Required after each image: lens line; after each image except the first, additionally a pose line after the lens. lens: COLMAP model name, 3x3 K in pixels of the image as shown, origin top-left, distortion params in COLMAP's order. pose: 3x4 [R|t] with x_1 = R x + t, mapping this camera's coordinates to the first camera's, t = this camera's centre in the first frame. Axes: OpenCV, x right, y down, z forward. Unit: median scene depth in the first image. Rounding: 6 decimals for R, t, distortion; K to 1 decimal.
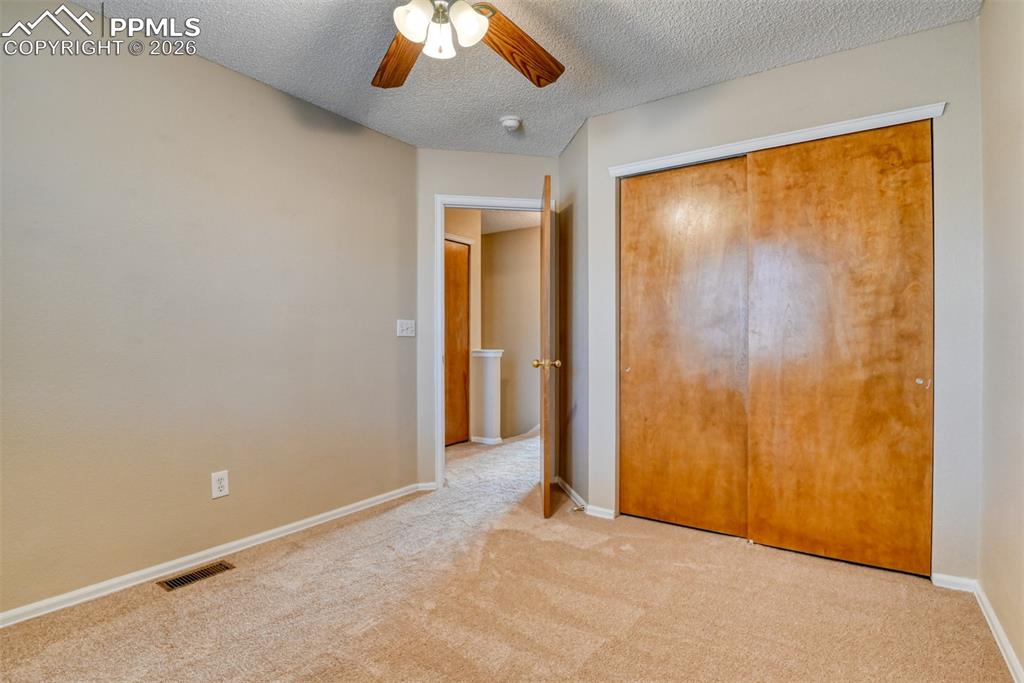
lens RADIAL K [[514.9, 0, 508.1], [0, 514.9, 346.9], [0, 0, 1]] dist [-0.026470, -0.001328]
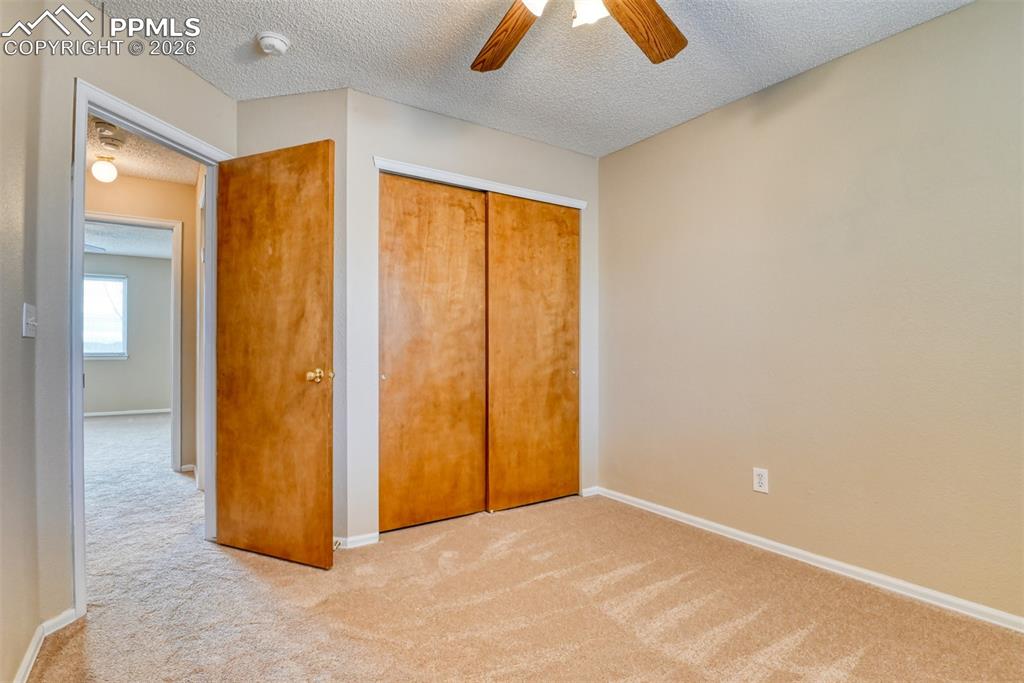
lens RADIAL K [[514.9, 0, 508.1], [0, 514.9, 346.9], [0, 0, 1]] dist [-0.026470, -0.001328]
pose [[0.346421, -0.001141, 0.938078, -0.684892], [0.008955, 0.999958, -0.002091, -0.008295], [-0.938036, 0.009125, 0.346417, 0.557625]]
